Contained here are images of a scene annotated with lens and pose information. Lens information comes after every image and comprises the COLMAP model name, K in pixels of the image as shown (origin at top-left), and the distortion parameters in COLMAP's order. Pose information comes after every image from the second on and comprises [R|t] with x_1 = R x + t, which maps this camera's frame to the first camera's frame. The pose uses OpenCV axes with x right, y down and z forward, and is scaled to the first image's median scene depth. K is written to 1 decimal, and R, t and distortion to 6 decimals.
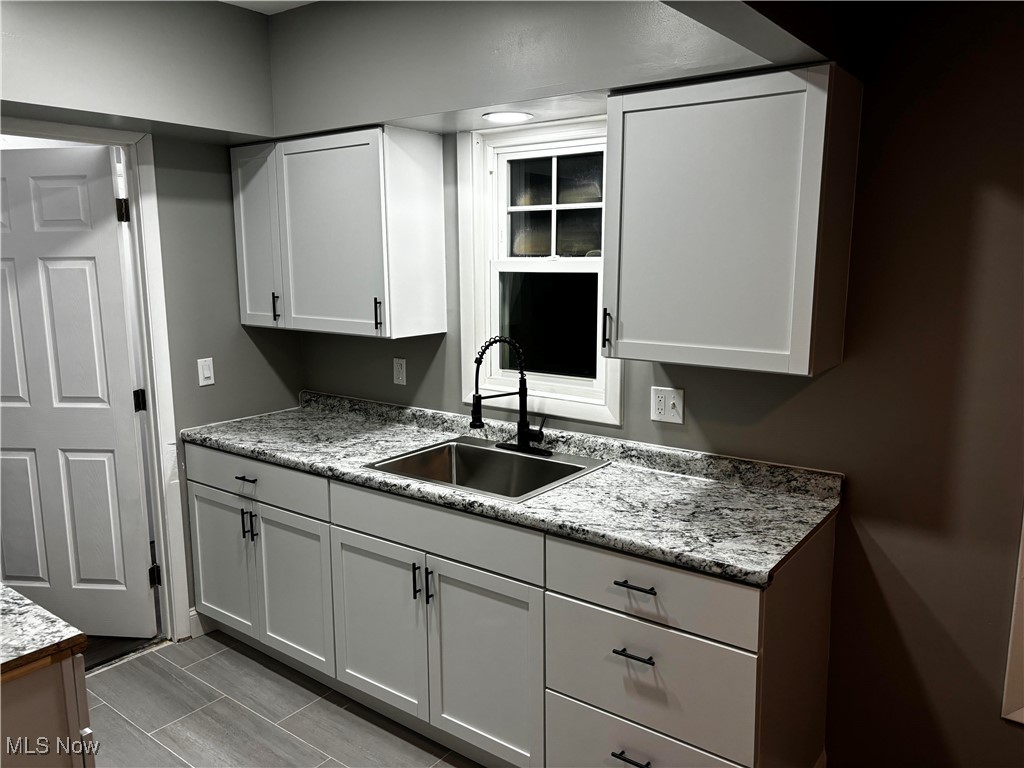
lens RADIAL K [[770.1, 0, 511.5], [0, 770.1, 378.5], [0, 0, 1]] dist [0.048988, -0.048659]
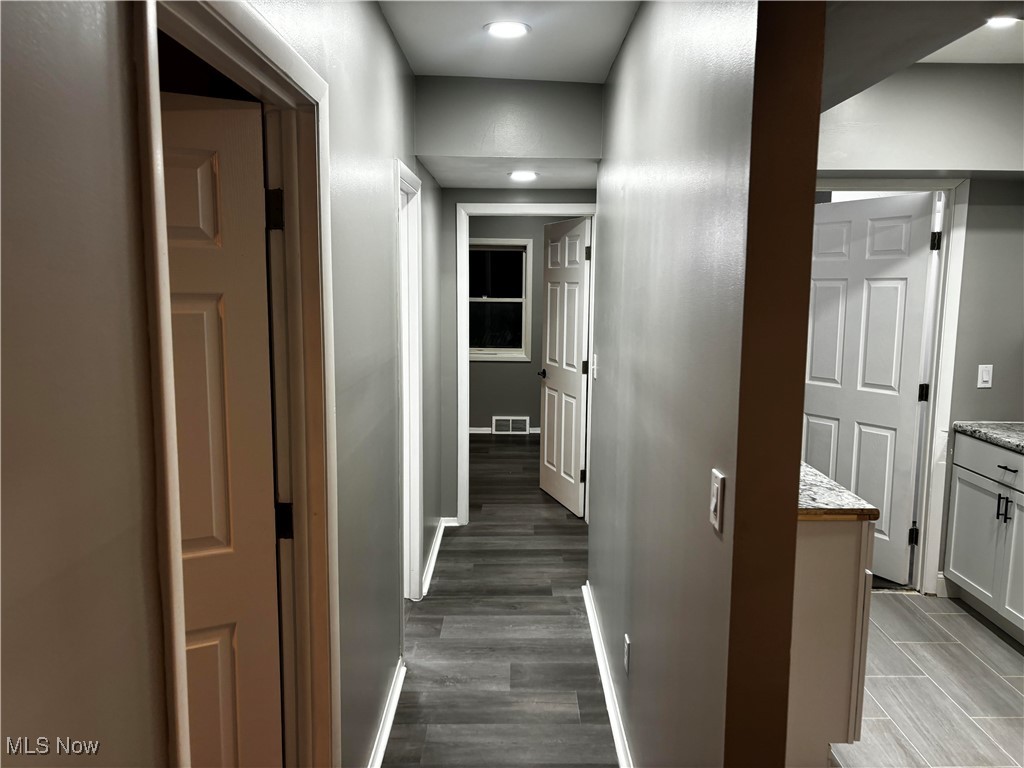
lens RADIAL K [[770.1, 0, 508.2], [0, 770.1, 388.6], [0, 0, 1]] dist [0.048988, -0.048659]
pose [[0.594861, 0.119179, -0.794944, 0.120476], [-0.134015, 0.989811, 0.048110, 0.052881], [0.792578, 0.077916, 0.604772, -0.294391]]
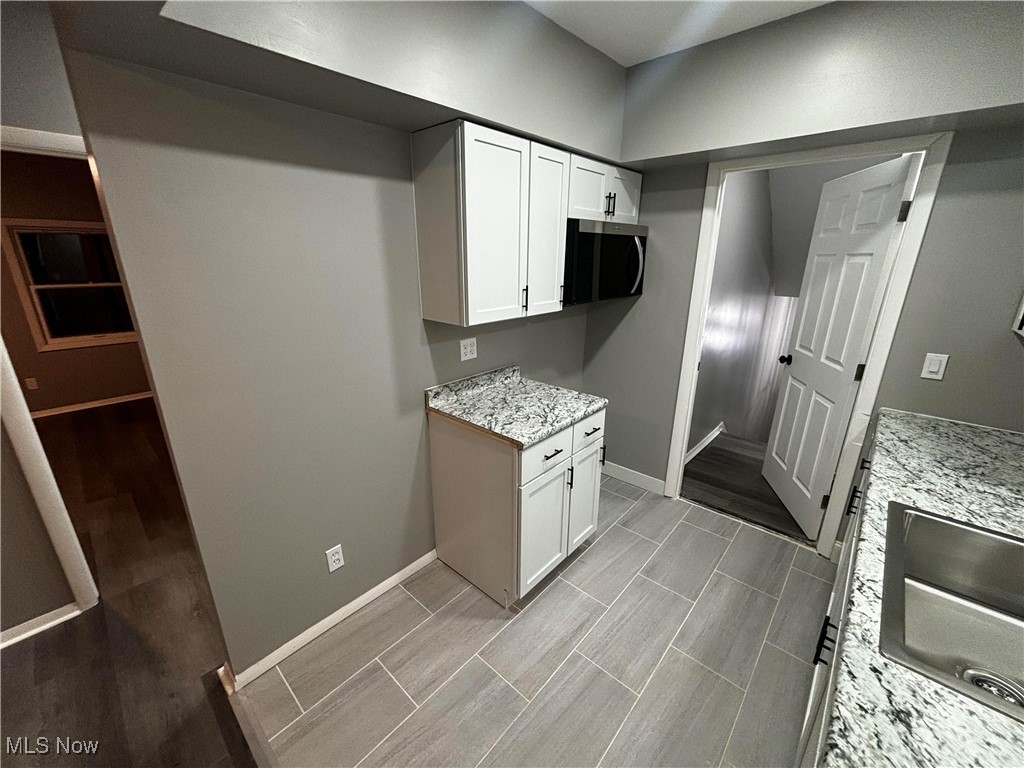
lens RADIAL K [[410.4, 0, 510.7], [0, 410.4, 383.8], [0, 0, 1]] dist [0.002309, -0.000165]
pose [[-0.093077, 0.303382, -0.948312, 0.209837], [-0.162280, 0.935088, 0.315079, -0.073846], [0.982345, 0.183219, -0.037802, 0.491821]]
